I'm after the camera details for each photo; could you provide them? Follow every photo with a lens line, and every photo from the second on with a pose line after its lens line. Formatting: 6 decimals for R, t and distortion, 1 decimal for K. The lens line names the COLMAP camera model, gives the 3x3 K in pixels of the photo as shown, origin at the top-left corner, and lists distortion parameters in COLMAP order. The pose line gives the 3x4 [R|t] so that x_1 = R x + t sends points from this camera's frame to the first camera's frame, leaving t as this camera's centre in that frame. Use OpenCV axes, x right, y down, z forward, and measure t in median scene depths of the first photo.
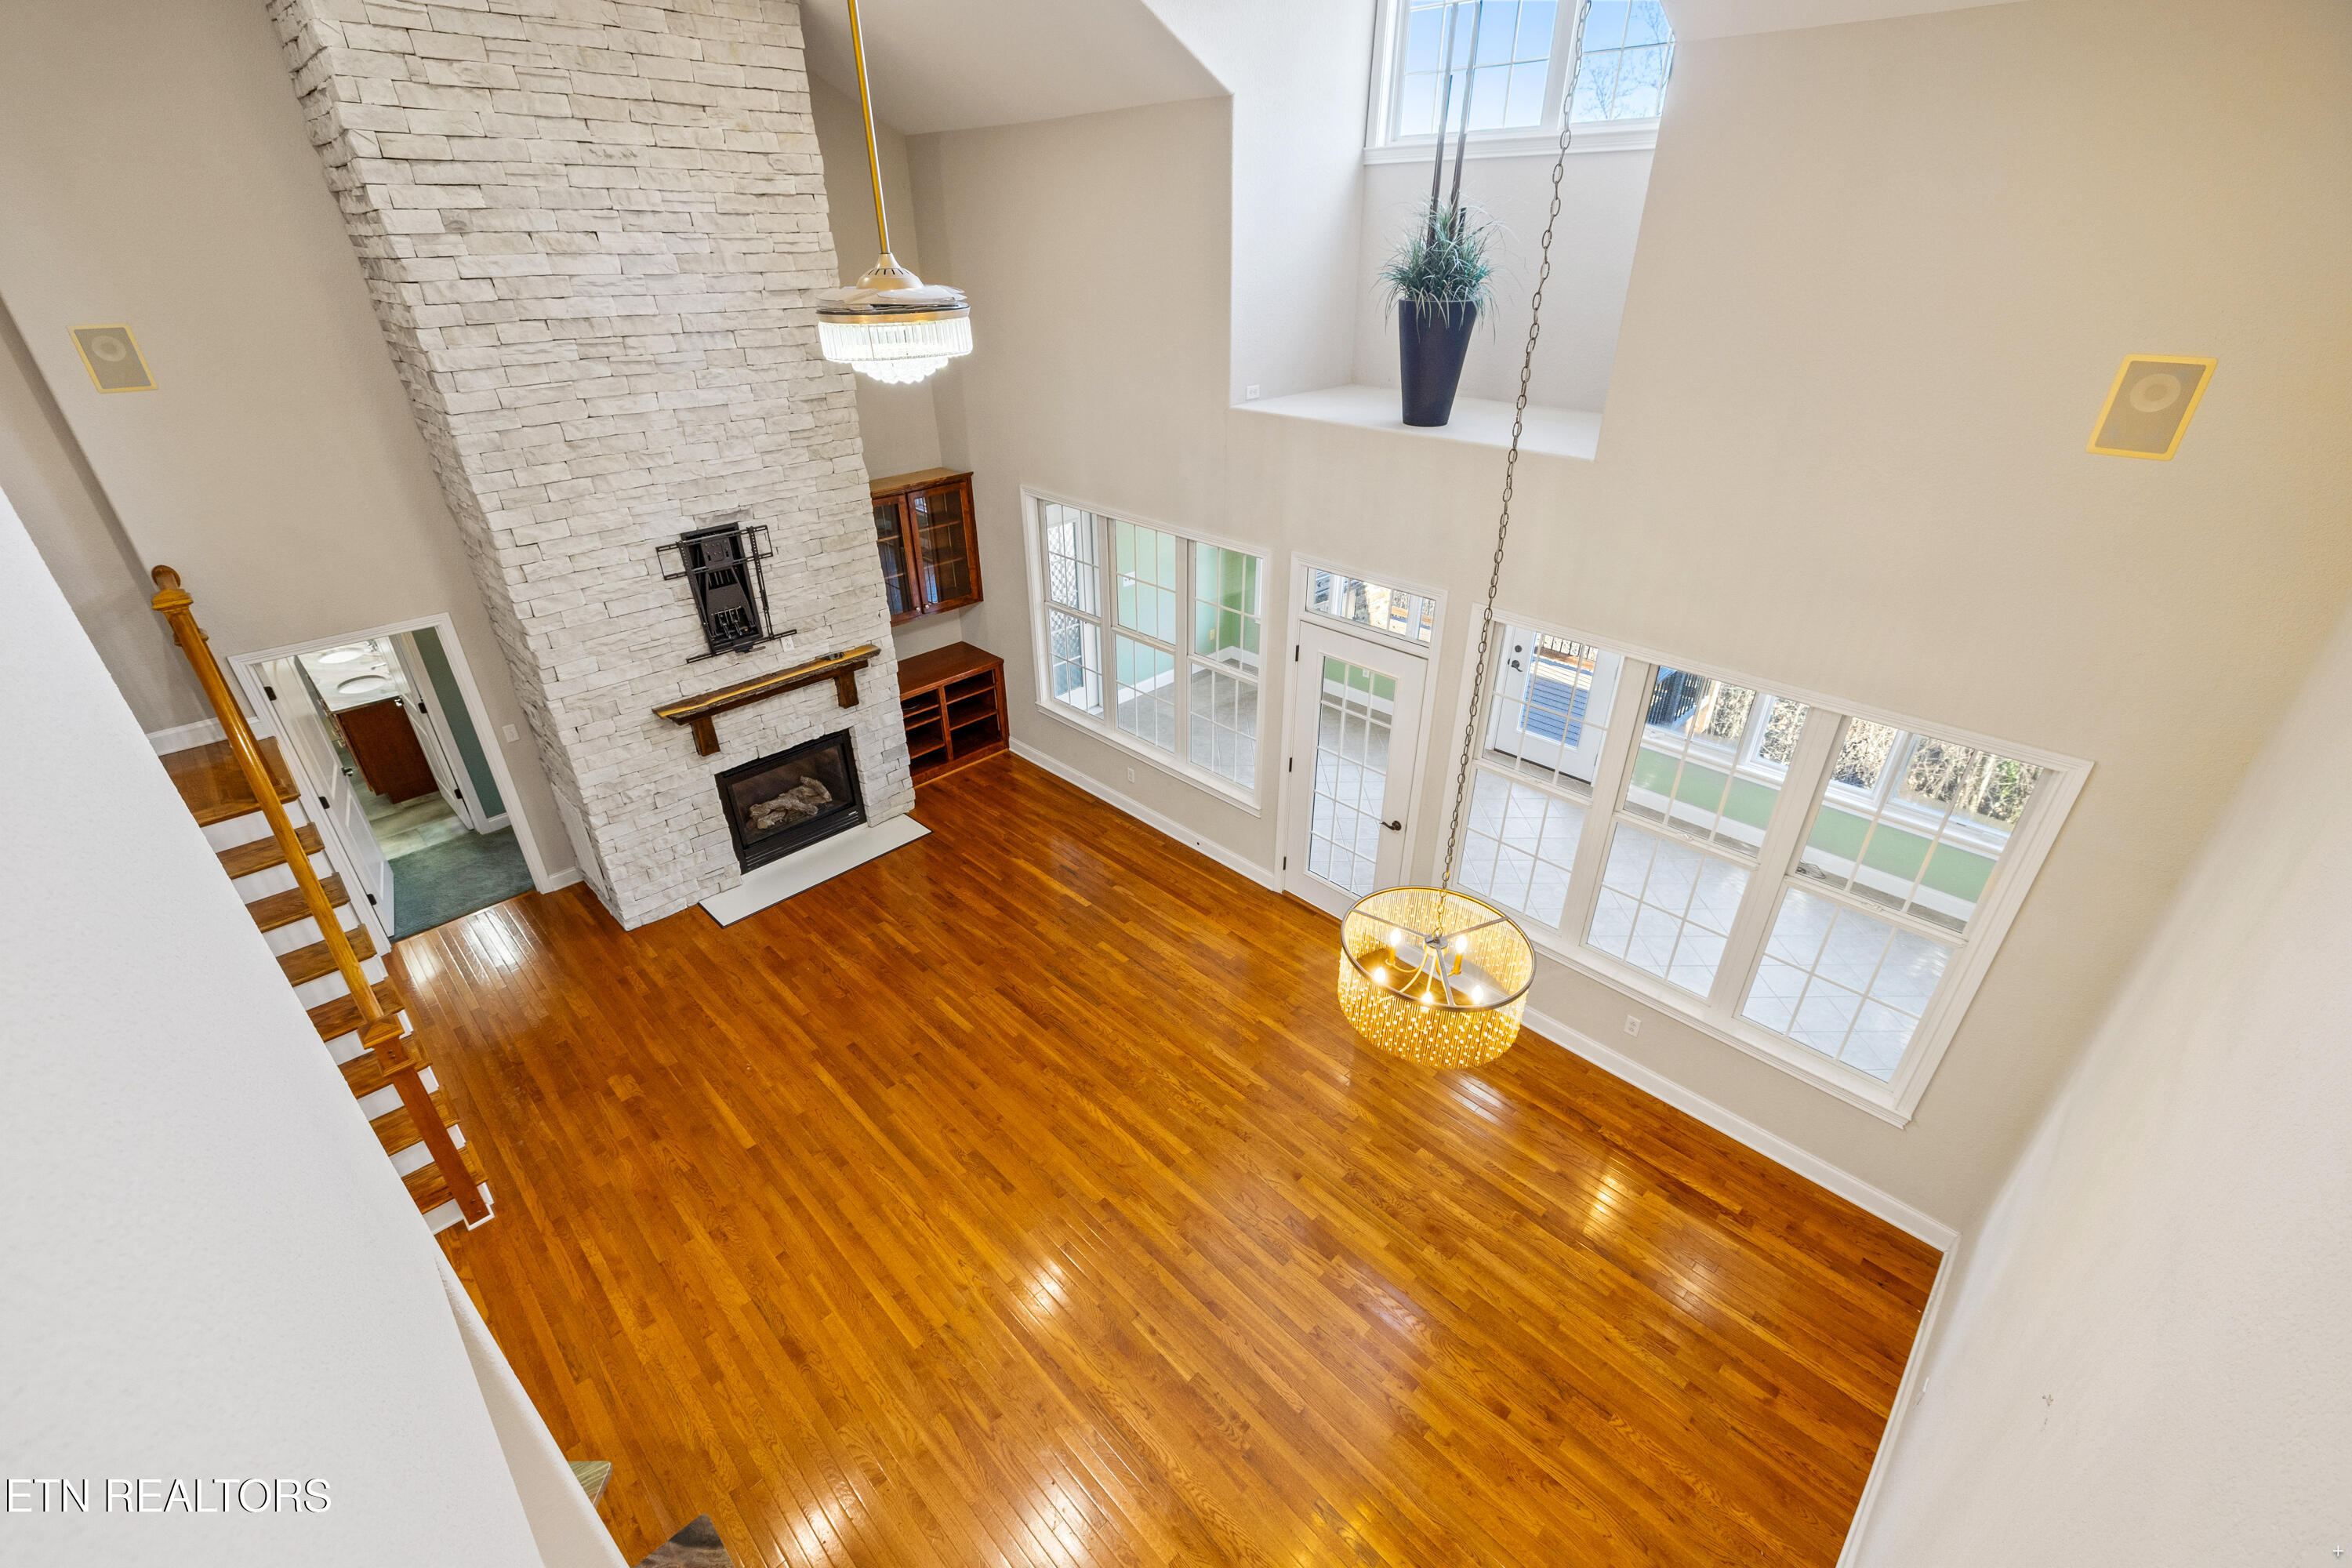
lens RADIAL K [[985.6, 0, 1167.2], [0, 985.6, 775.6], [0, 0, 1]] dist [-0.002431, 0.001272]
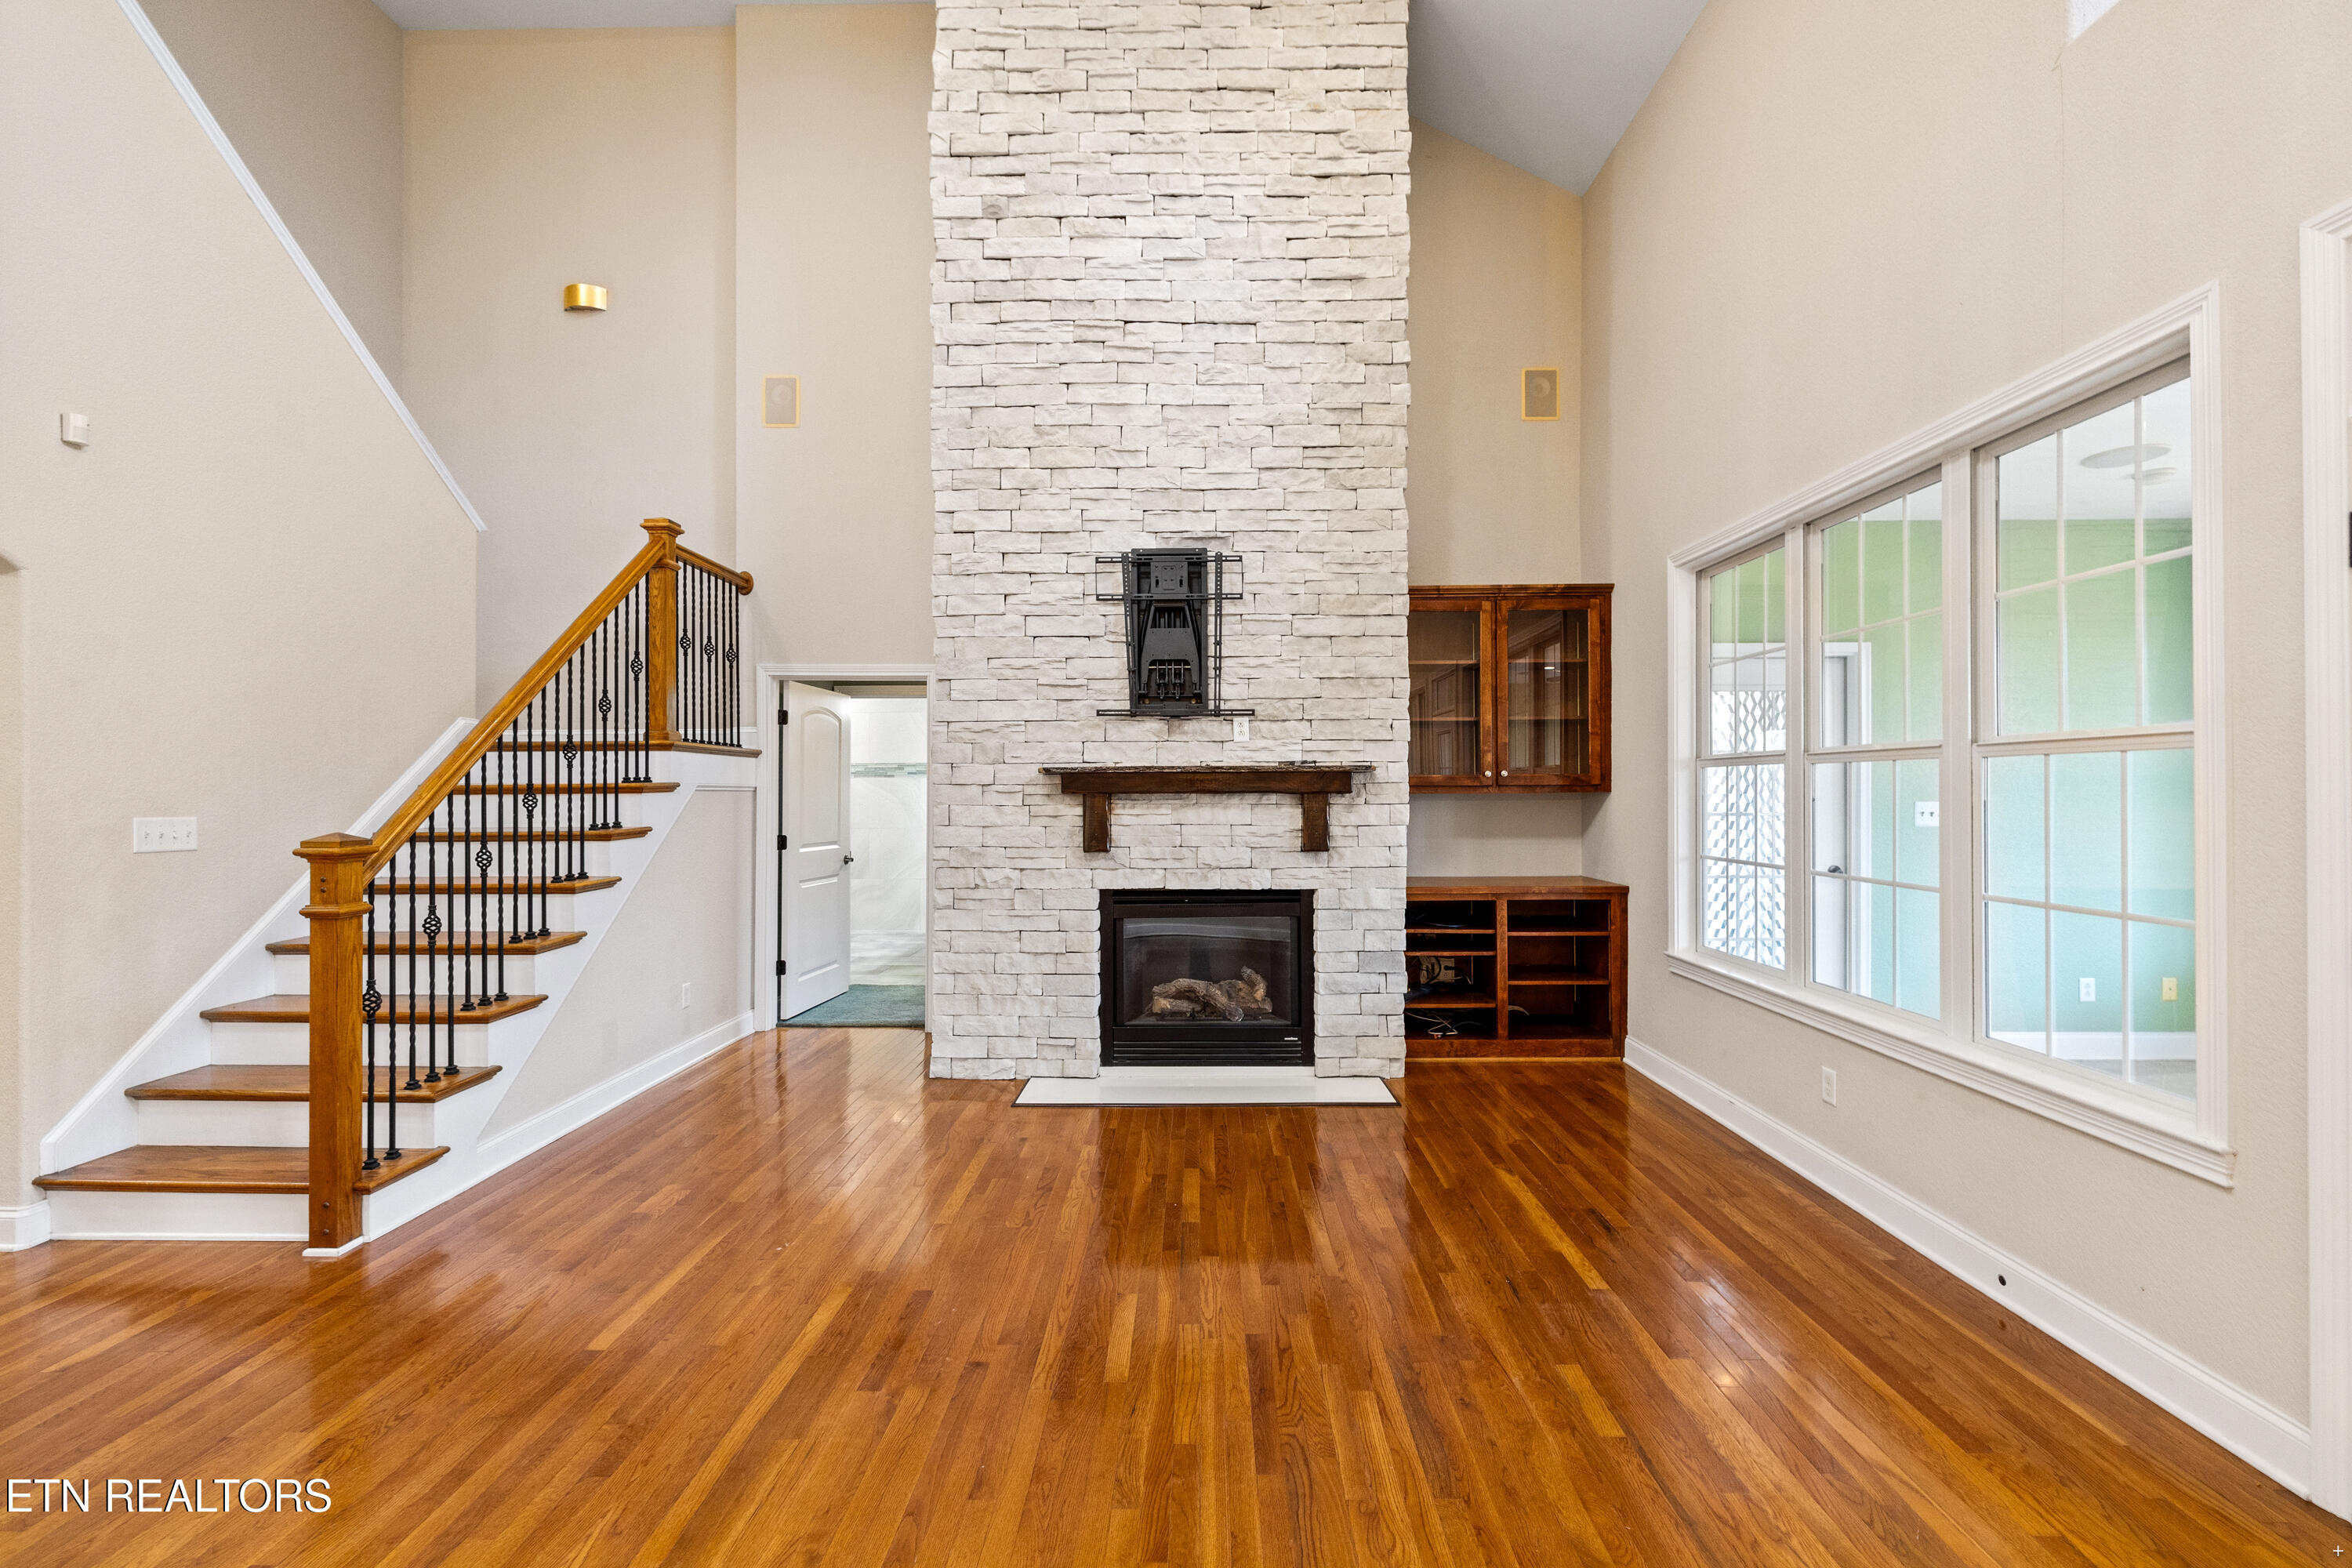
lens RADIAL K [[985.6, 0, 1184.5], [0, 985.6, 790.9], [0, 0, 1]] dist [-0.002431, 0.001272]
pose [[0.697993, 0.005630, -0.716083, 0.098470], [-0.351586, 0.873844, -0.335834, 0.174485], [0.623854, 0.486174, 0.611916, 0.658801]]
